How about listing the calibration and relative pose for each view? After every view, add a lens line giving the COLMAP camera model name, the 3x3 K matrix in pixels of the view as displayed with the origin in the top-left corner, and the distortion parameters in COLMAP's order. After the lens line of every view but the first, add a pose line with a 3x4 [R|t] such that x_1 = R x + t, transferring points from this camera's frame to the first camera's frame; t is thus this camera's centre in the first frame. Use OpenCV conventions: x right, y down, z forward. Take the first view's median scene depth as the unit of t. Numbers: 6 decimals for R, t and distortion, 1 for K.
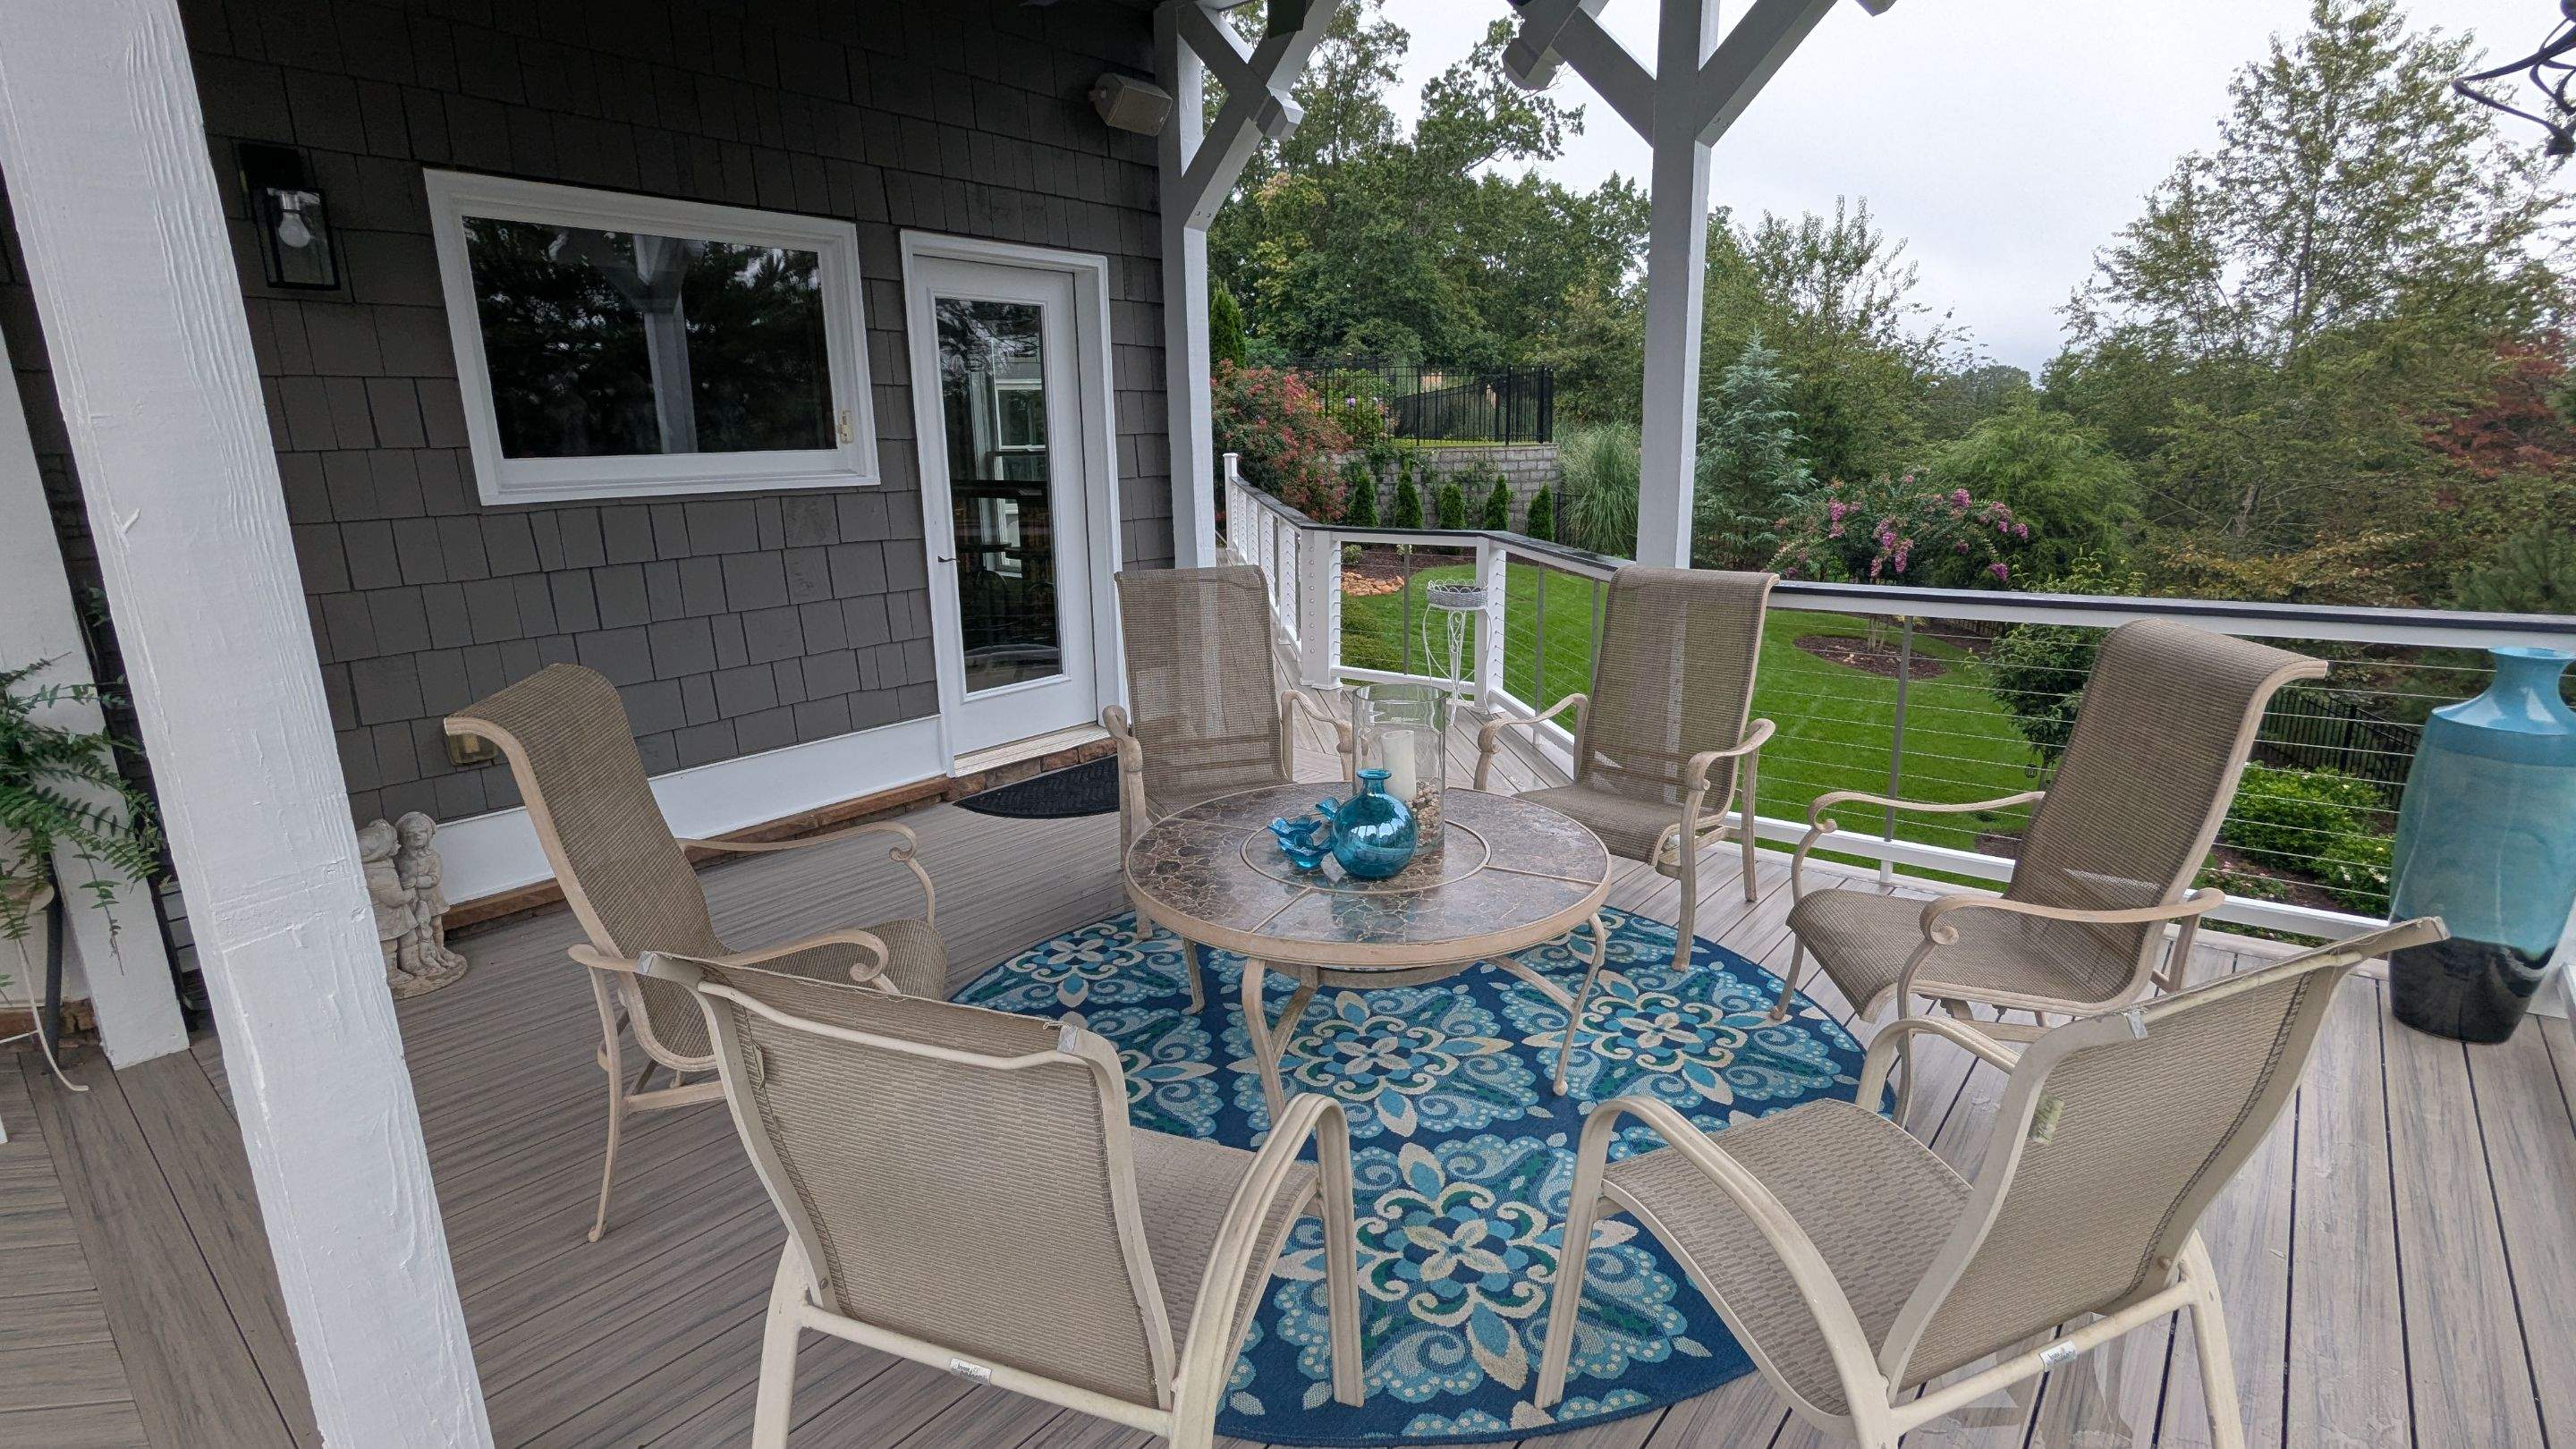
lens RADIAL K [[1234.0, 0, 1332.0], [0, 1234.0, 721.6], [0, 0, 1]] dist [-0.002130, 0.000063]
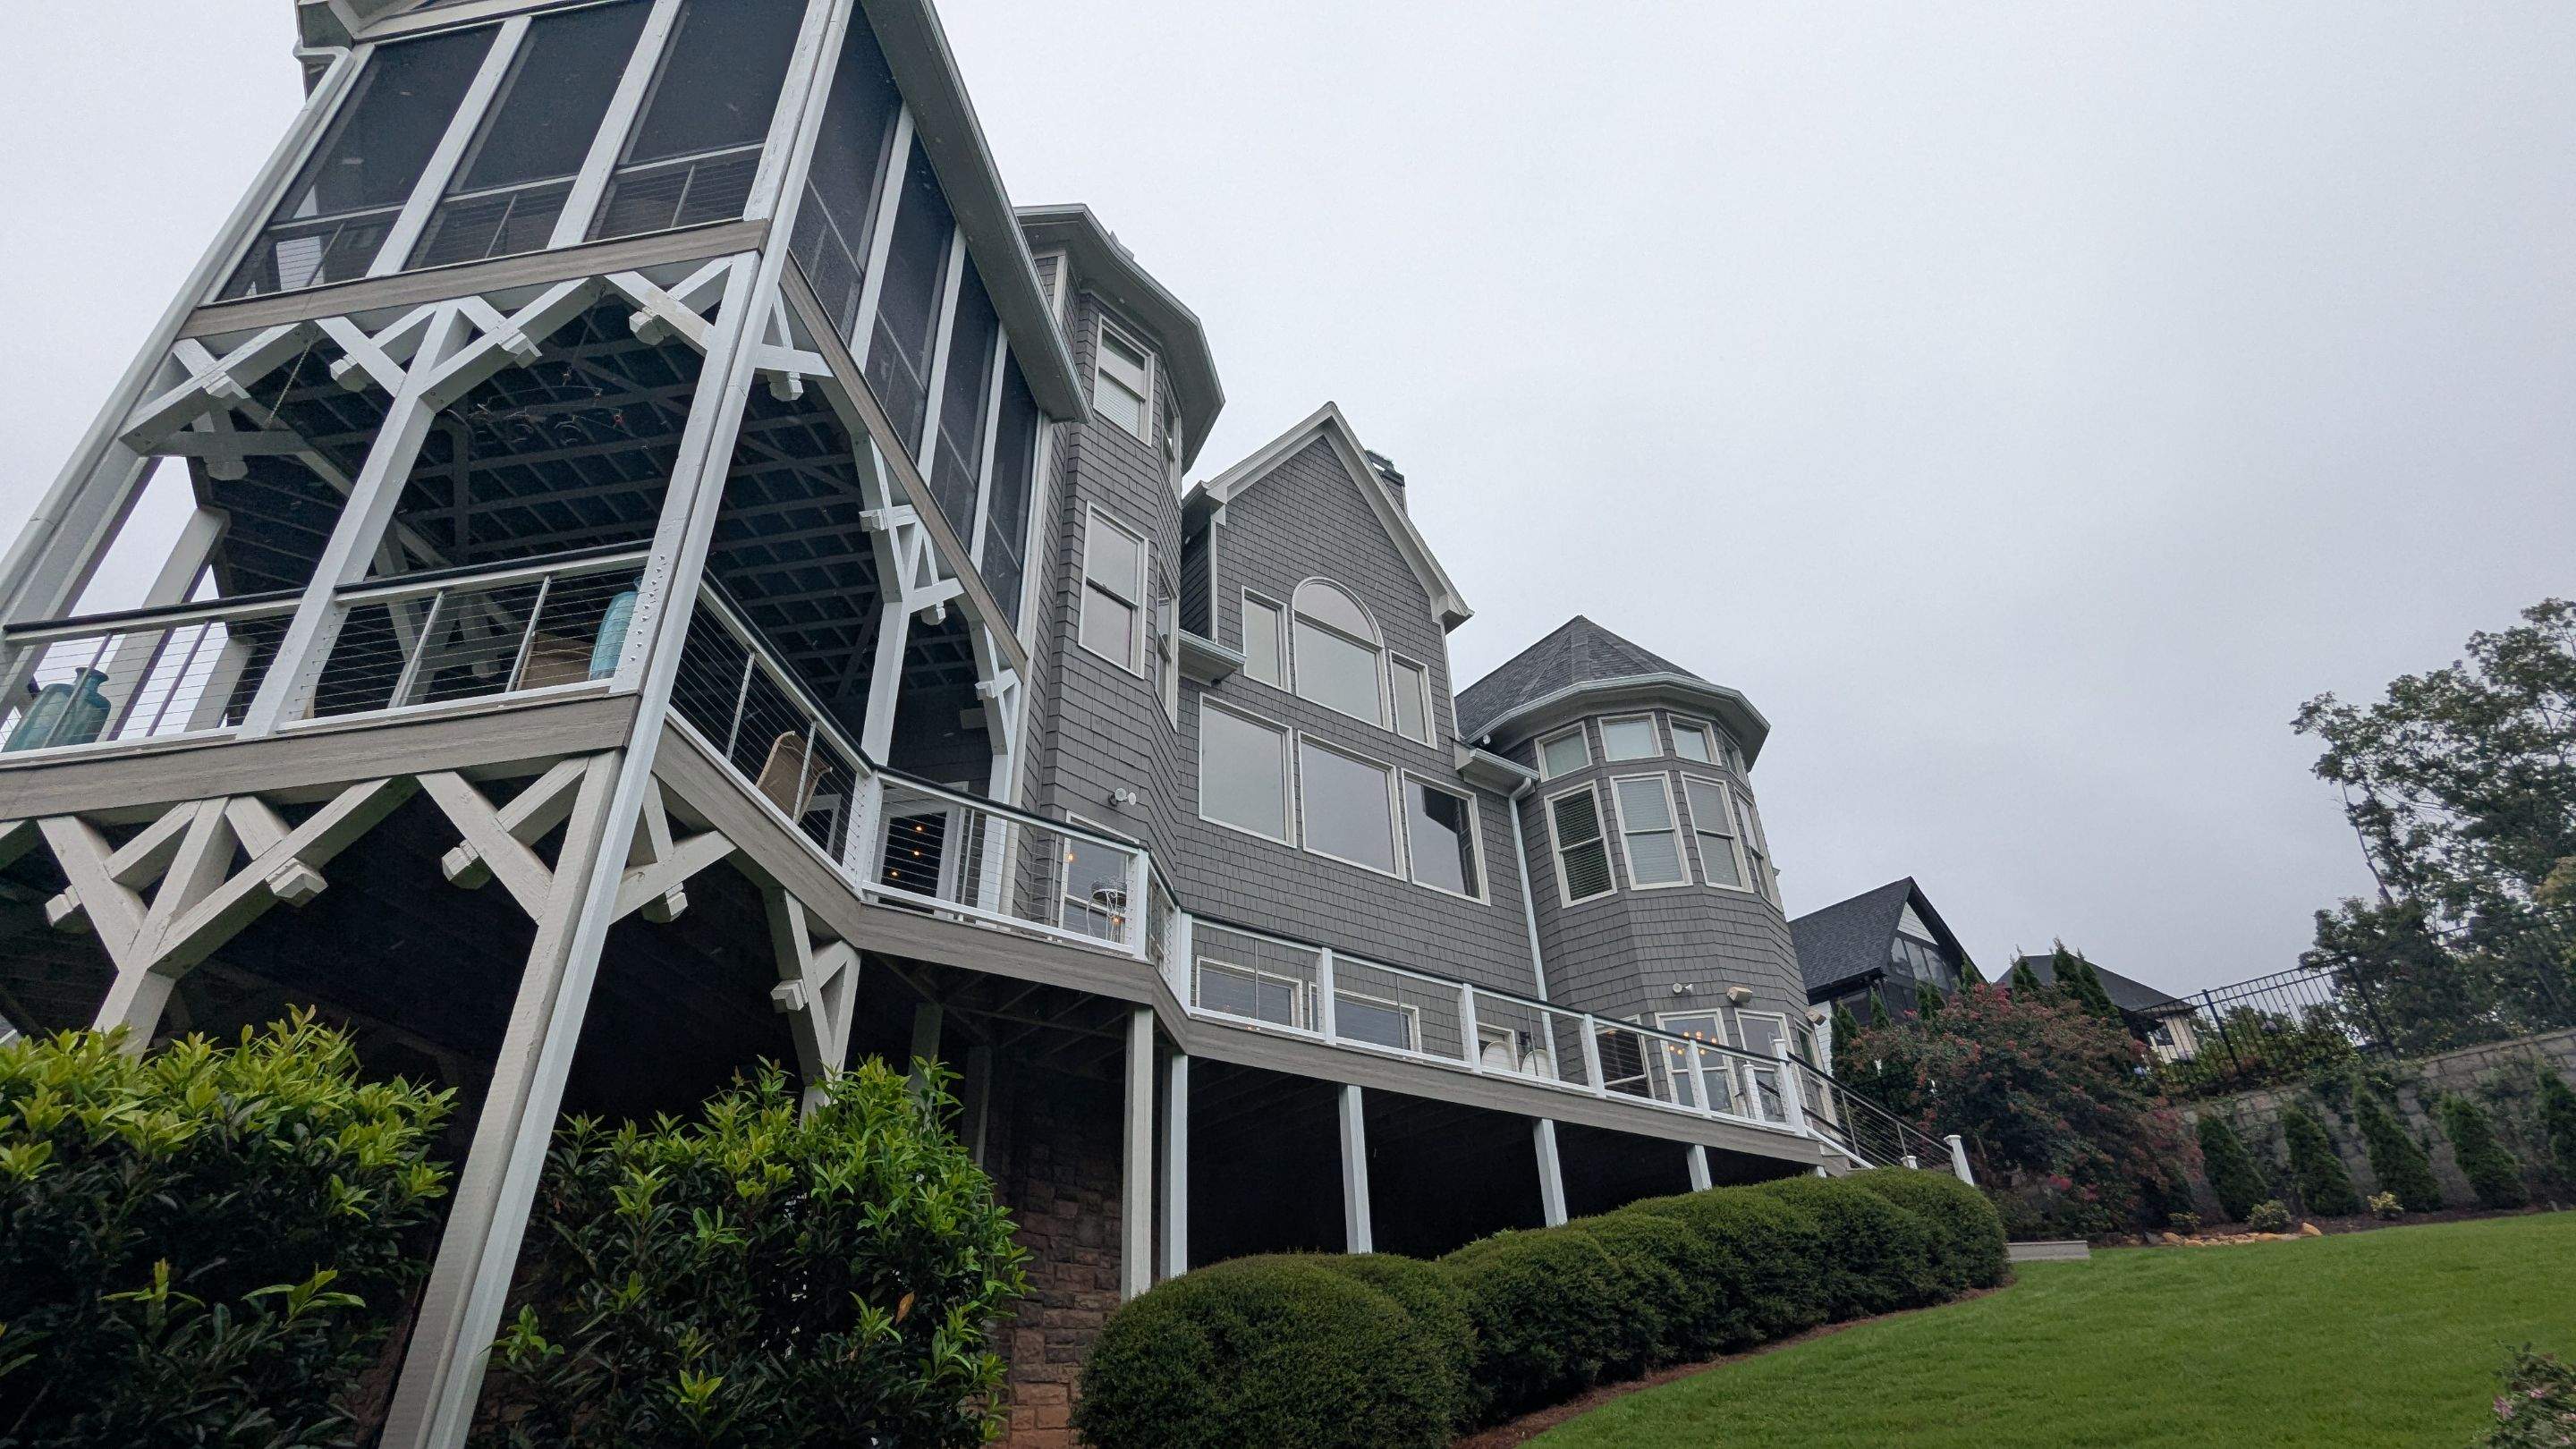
lens RADIAL K [[1209.0, 0, 1280.5], [0, 1209.0, 725.0], [0, 0, 1]] dist [-0.006877, 0.000548]
pose [[0.495481, -0.453119, -0.741068, 0.241024], [-0.175085, 0.783546, -0.596155, 0.101143], [0.850790, 0.425133, 0.308898, 0.114022]]
